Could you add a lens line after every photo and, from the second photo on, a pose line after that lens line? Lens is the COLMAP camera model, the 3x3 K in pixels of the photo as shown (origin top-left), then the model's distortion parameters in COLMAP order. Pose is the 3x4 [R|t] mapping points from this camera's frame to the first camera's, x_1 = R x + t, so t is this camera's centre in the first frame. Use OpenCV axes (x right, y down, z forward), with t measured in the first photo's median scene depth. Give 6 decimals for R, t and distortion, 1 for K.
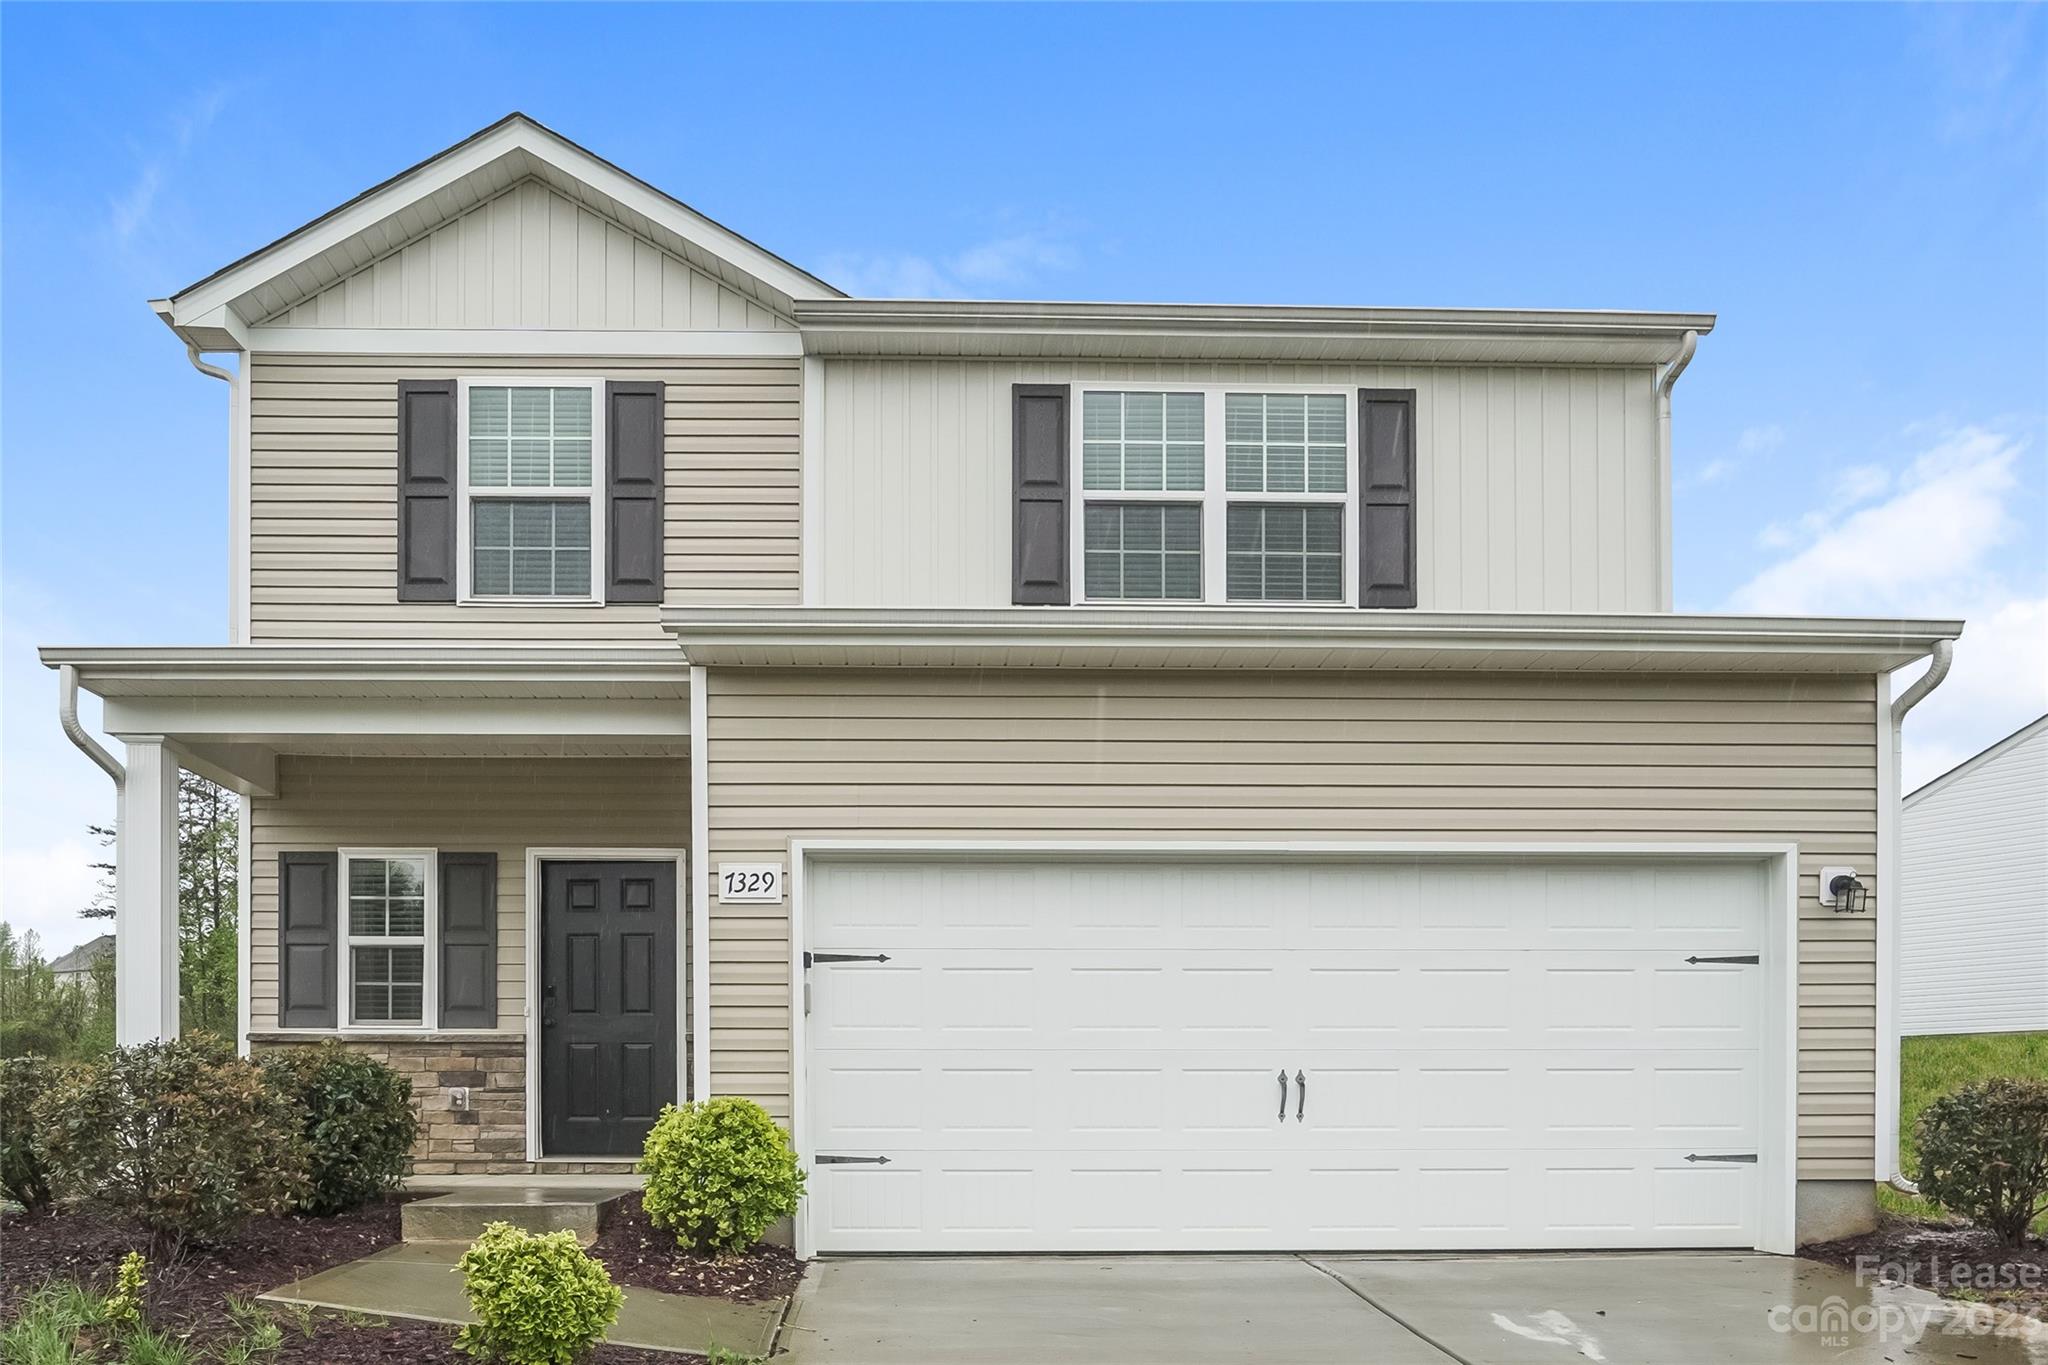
lens RADIAL K [[847.1, 0, 1010.4], [0, 847.1, 703.9], [0, 0, 1]] dist [-0.007414, 0.000056]
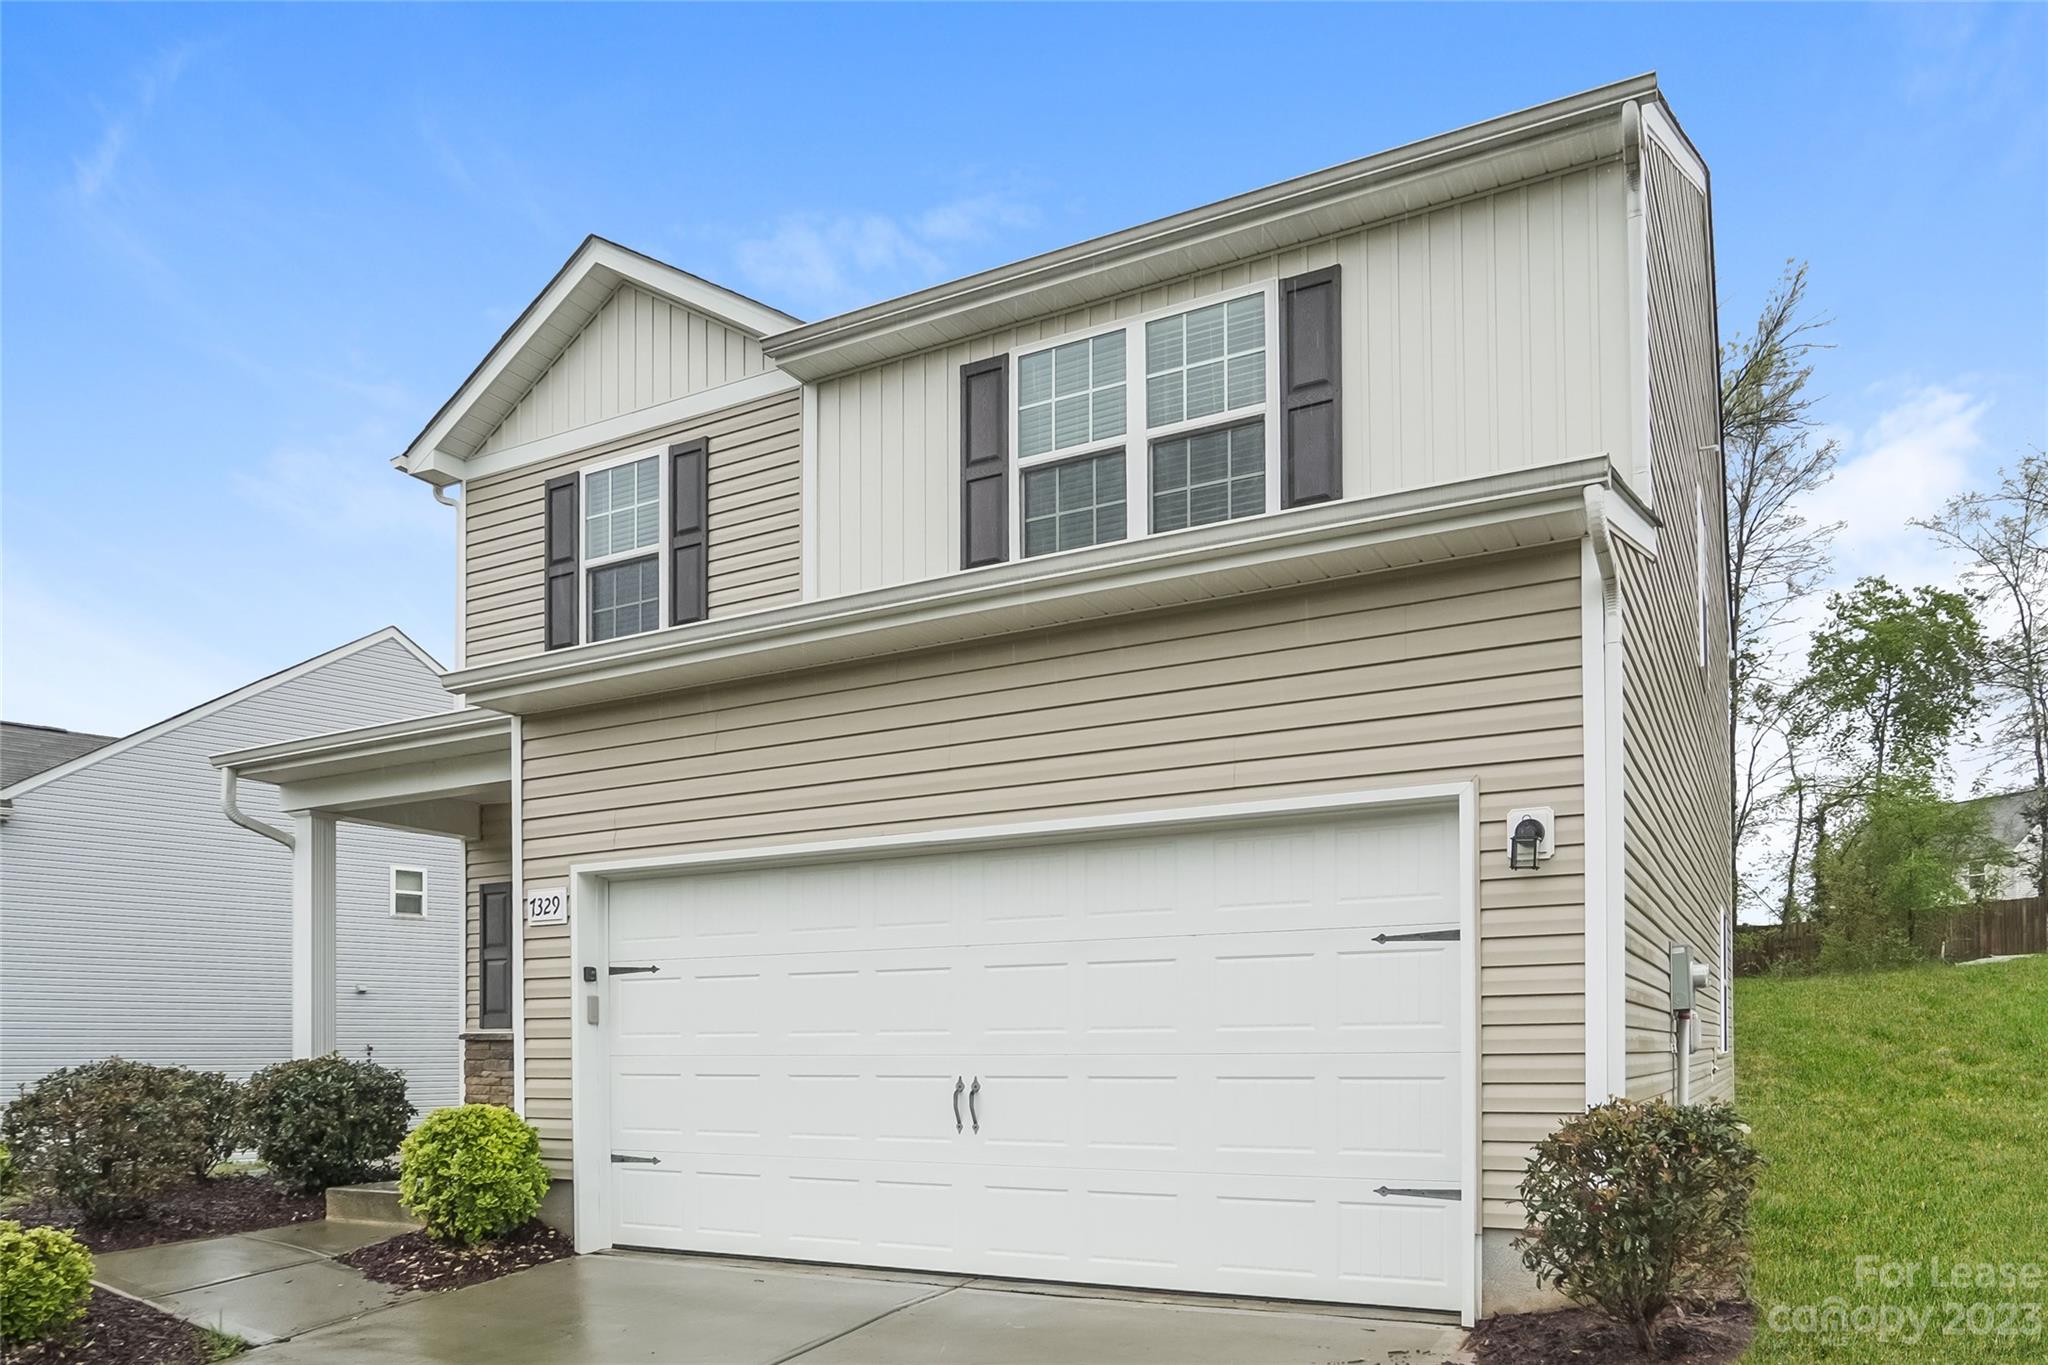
lens RADIAL K [[847.1, 0, 1015.1], [0, 847.1, 669.0], [0, 0, 1]] dist [-0.007414, 0.000056]
pose [[0.945617, -0.146278, -0.290536, 0.345884], [0.145480, 0.989059, -0.024469, 0.010279], [0.290937, -0.019129, 0.956551, 0.065871]]
